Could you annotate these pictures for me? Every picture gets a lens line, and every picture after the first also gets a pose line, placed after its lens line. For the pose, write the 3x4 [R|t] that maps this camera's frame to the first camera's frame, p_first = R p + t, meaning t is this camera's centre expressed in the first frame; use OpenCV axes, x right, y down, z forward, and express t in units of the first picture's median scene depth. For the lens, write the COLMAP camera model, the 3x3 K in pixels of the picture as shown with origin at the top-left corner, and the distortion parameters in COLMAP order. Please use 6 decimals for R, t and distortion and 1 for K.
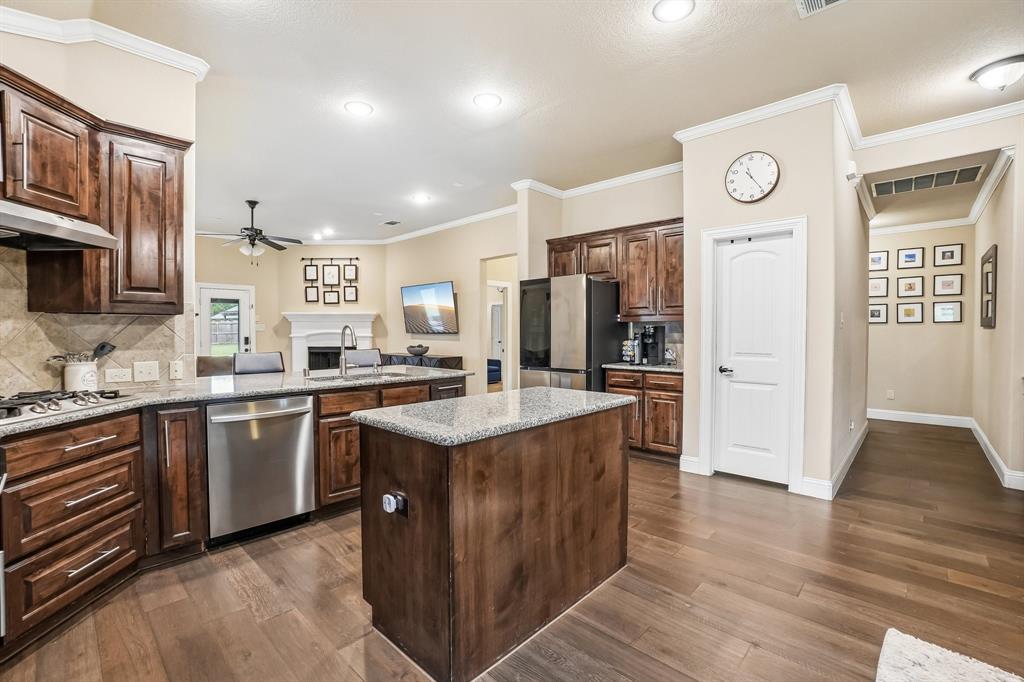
lens RADIAL K [[453.3, 0, 504.2], [0, 453.3, 338.8], [0, 0, 1]] dist [-0.061326, 0.023503]
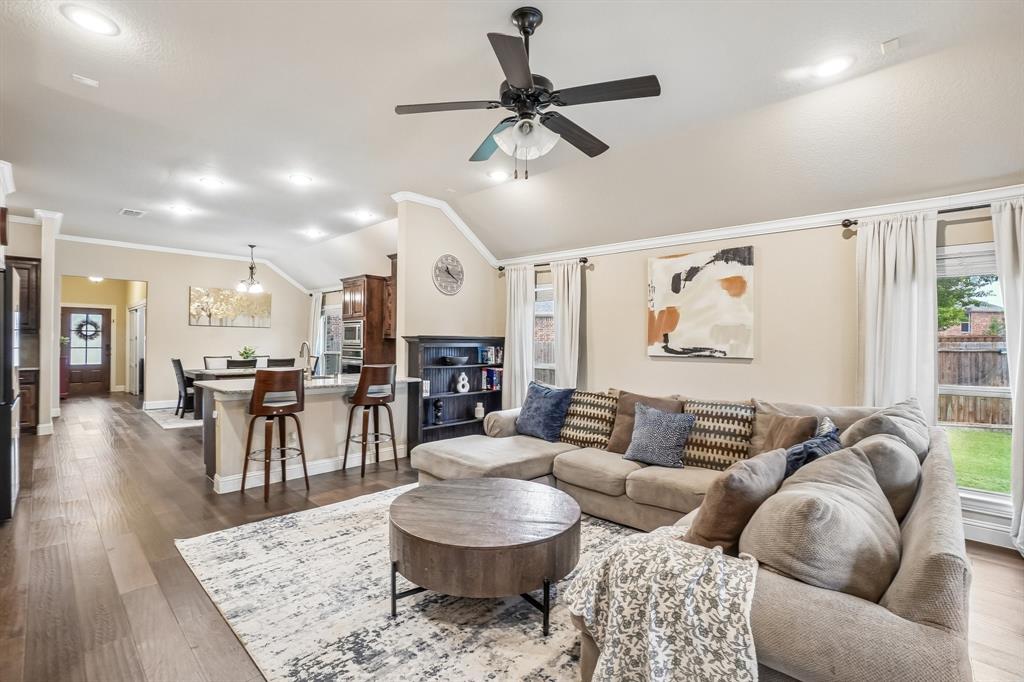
lens RADIAL K [[461.6, 0, 499.9], [0, 461.6, 337.2], [0, 0, 1]] dist [-0.044705, 0.024479]
pose [[-0.999939, -0.005100, 0.009772, -1.015253], [-0.004961, 0.999887, 0.014174, -0.076591], [-0.009843, 0.014125, -0.999852, 2.580248]]
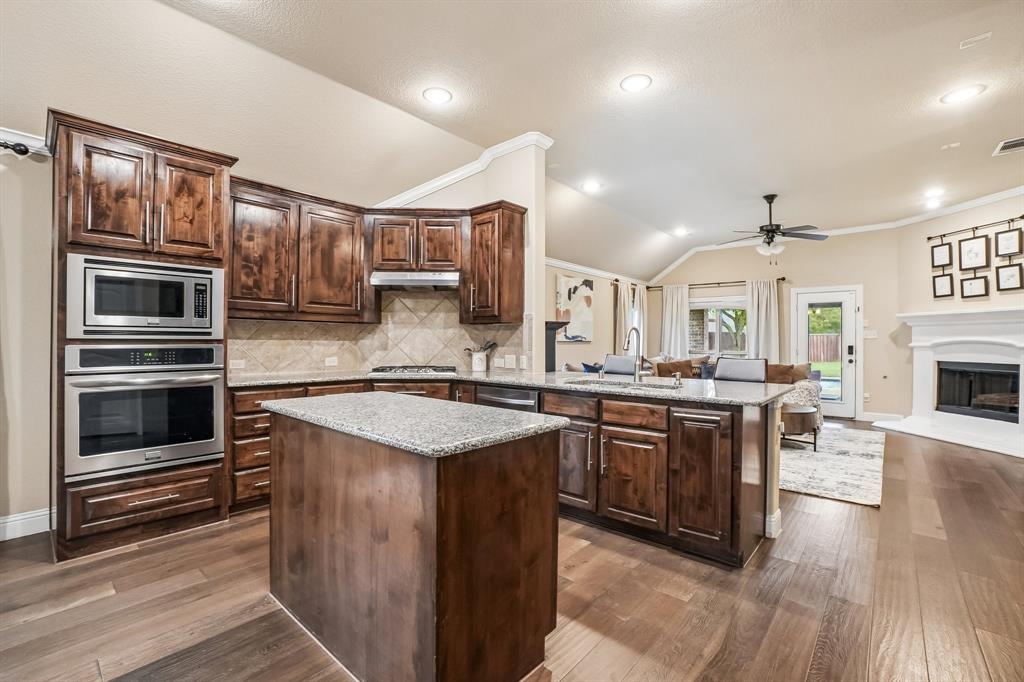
lens RADIAL K [[453.3, 0, 504.2], [0, 453.3, 338.8], [0, 0, 1]] dist [-0.061326, 0.023503]
pose [[0.035206, -0.001745, -0.999379, 0.606664], [-0.023064, 0.999731, -0.002558, 0.001347], [0.999114, 0.023139, 0.035156, 0.787496]]
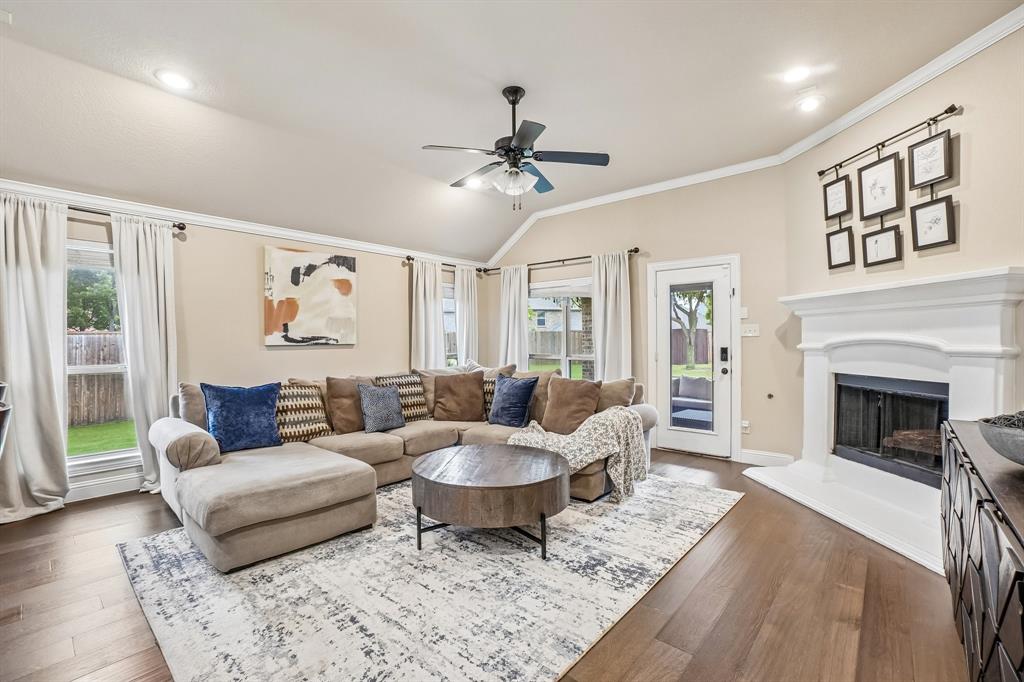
lens RADIAL K [[453.3, 0, 504.2], [0, 453.3, 338.8], [0, 0, 1]] dist [-0.061326, 0.023503]
pose [[0.032922, -0.001250, -0.999457, -0.070915], [-0.012521, 0.999920, -0.001663, -0.027134], [0.999380, 0.012569, 0.032903, 1.799769]]
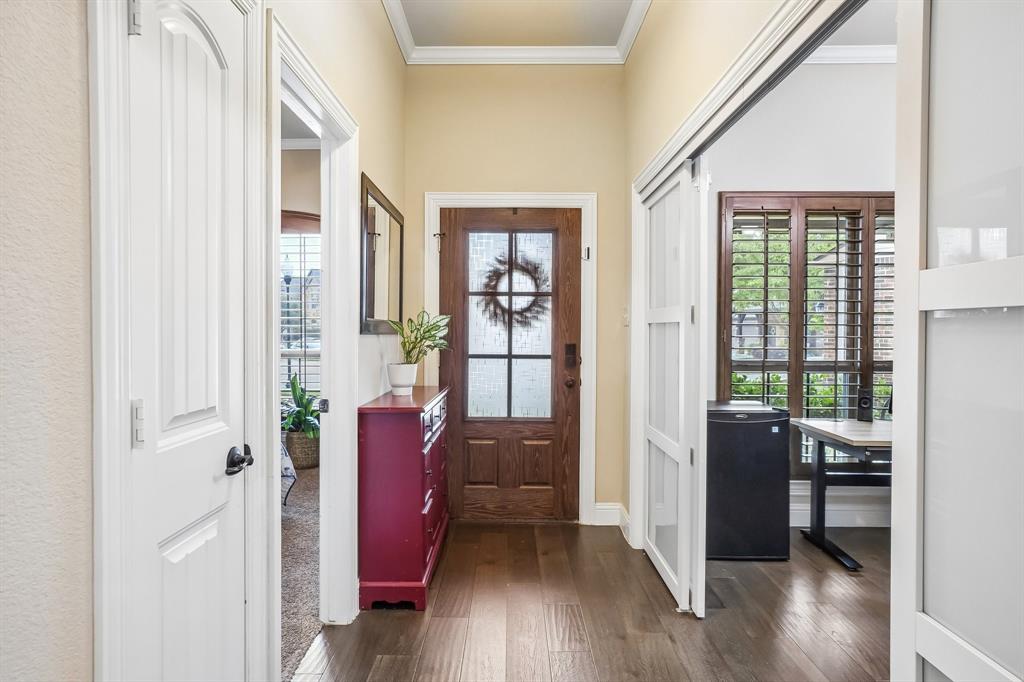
lens RADIAL K [[592.8, 0, 512.0], [0, 592.8, 341.0], [0, 0, 1]] dist [-0.001248, -0.000047]
pose [[-0.696406, -0.014784, 0.717496, 1.175458], [0.009265, 0.999519, 0.029588, -0.002689], [-0.717588, 0.027252, -0.695934, 0.139151]]
